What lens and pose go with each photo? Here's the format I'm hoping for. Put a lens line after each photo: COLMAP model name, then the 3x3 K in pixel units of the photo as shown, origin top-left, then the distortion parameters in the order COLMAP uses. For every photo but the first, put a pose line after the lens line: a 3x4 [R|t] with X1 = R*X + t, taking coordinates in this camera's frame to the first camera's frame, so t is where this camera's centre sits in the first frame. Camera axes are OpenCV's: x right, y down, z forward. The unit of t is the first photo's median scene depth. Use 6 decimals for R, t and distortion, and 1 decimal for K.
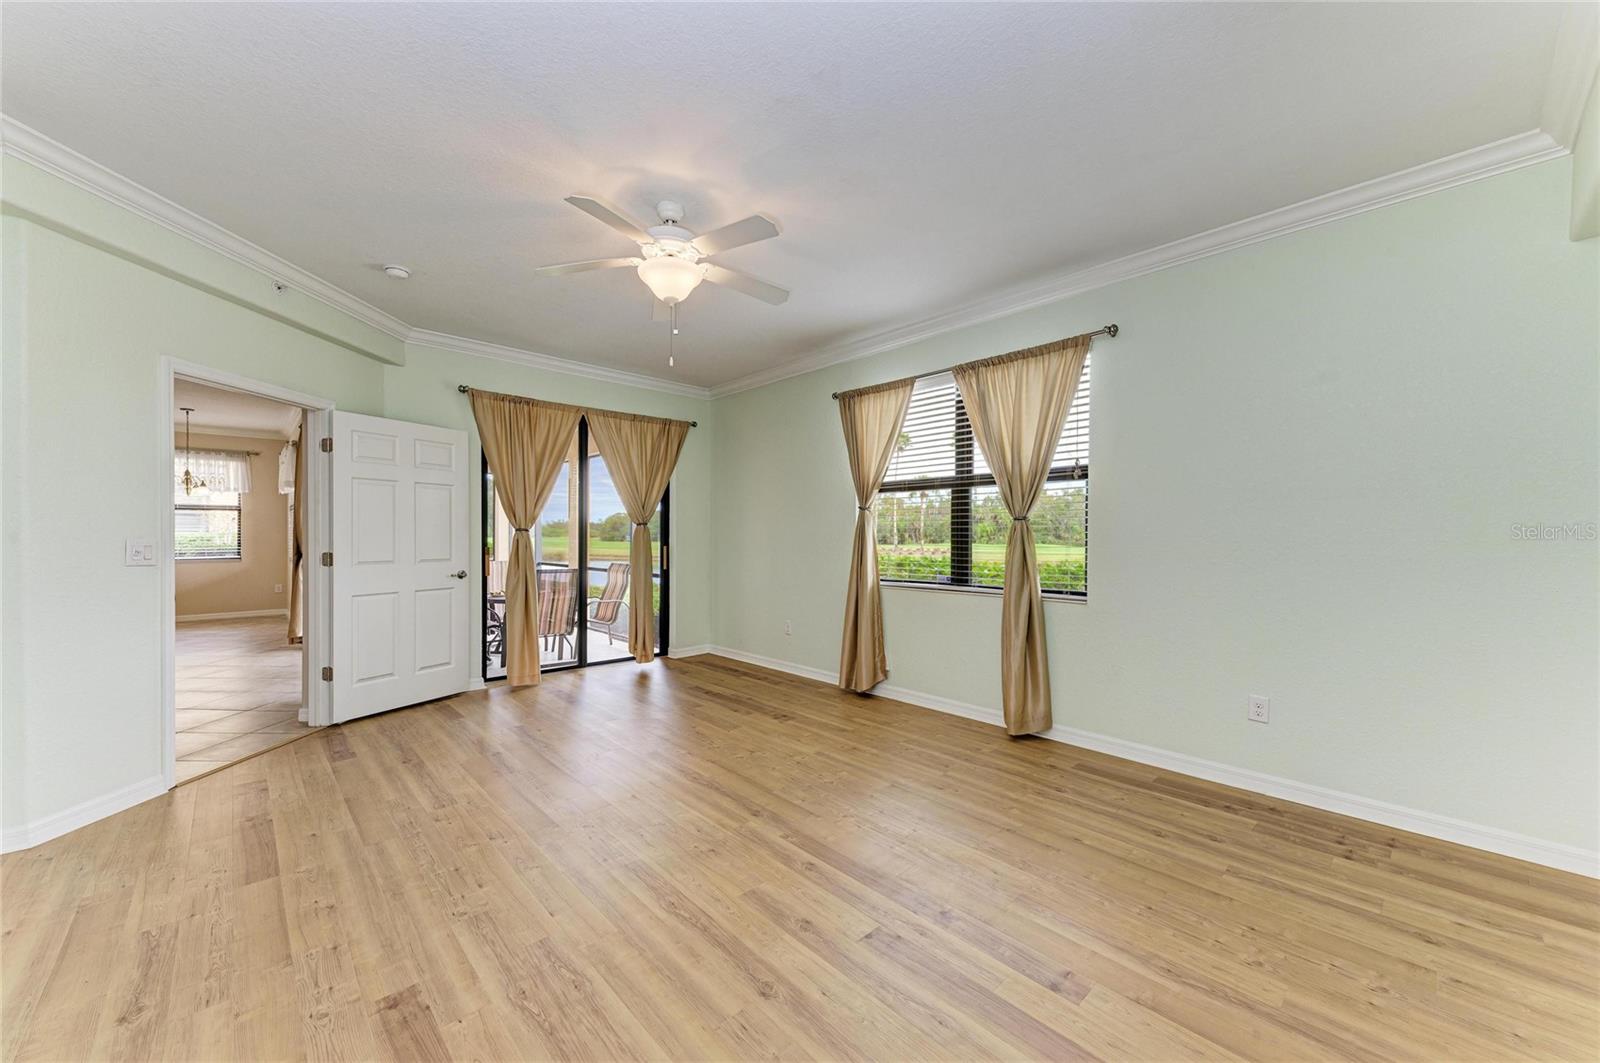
lens RADIAL K [[613.3, 0, 803.0], [0, 613.3, 534.3], [0, 0, 1]] dist [0.023572, -0.008139]
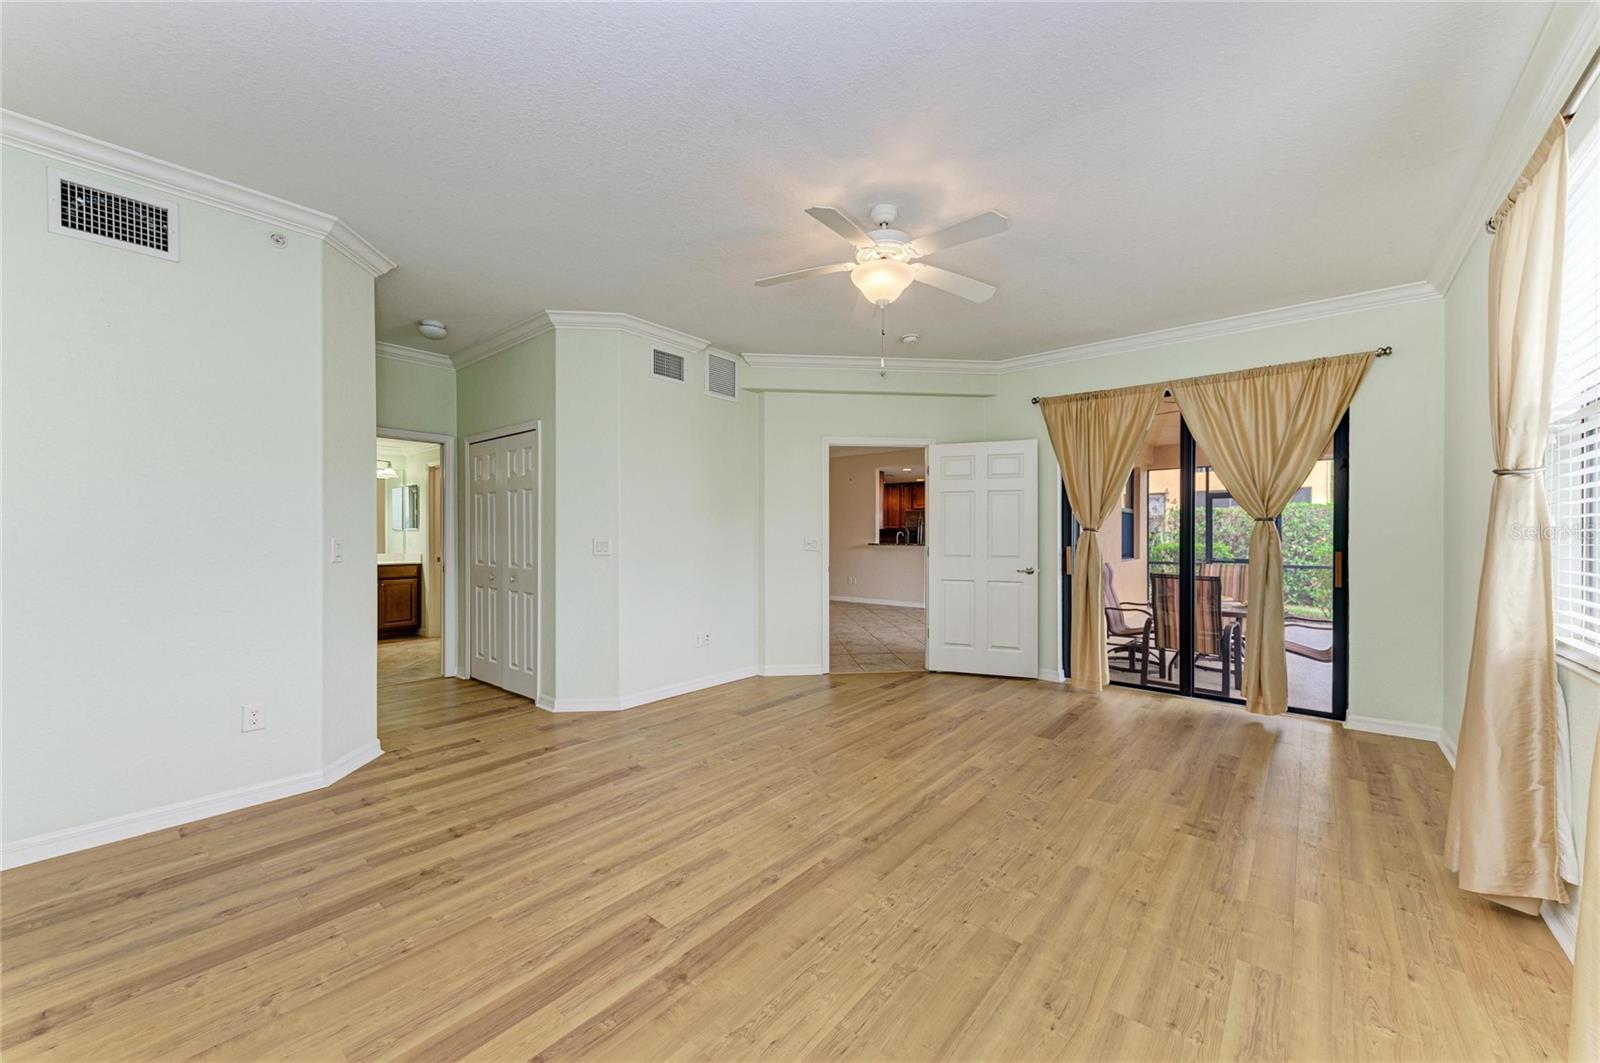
lens RADIAL K [[591.2, 0, 776.6], [0, 591.2, 533.3], [0, 0, 1]] dist [0.009075, -0.000079]
pose [[0.097042, -0.000787, -0.995280, 0.668209], [0.000468, 1.000000, -0.000745, -0.000608], [0.995280, -0.000393, 0.097042, 0.661240]]
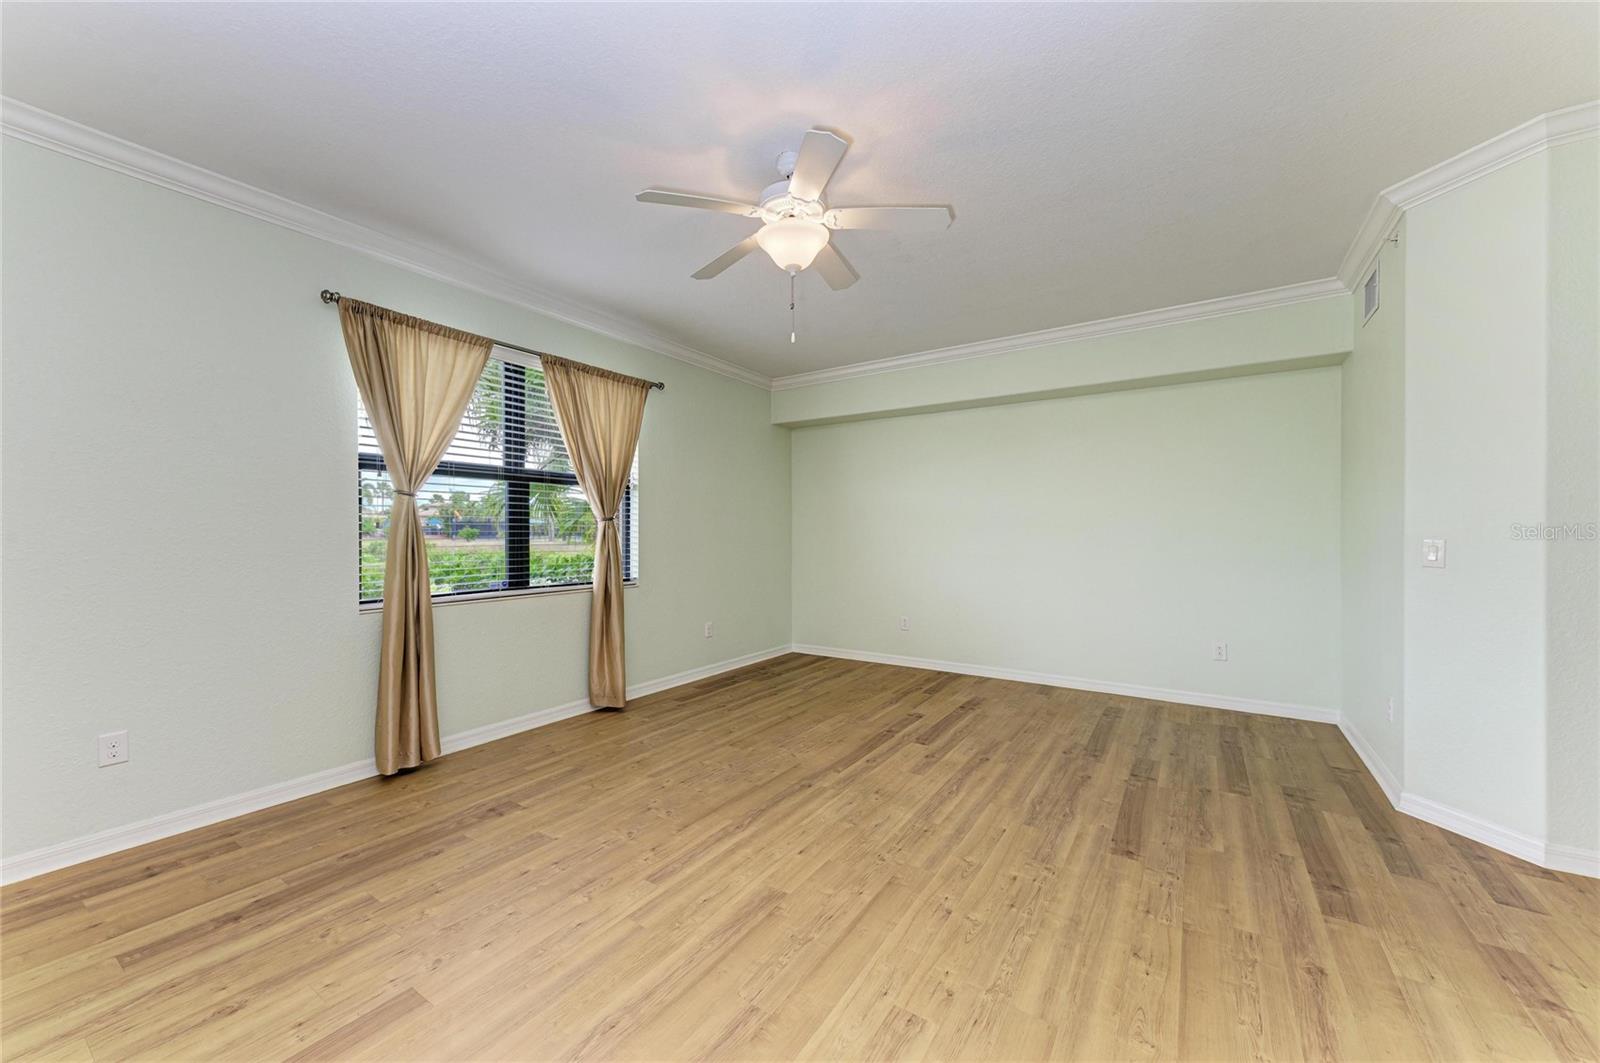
lens RADIAL K [[613.3, 0, 803.0], [0, 613.3, 534.3], [0, 0, 1]] dist [0.023572, -0.008139]
pose [[-0.254750, -0.001327, 0.967006, -0.969181], [0.000250, 0.999999, 0.001438, 0.001556], [-0.967007, 0.000608, -0.254750, 1.094105]]
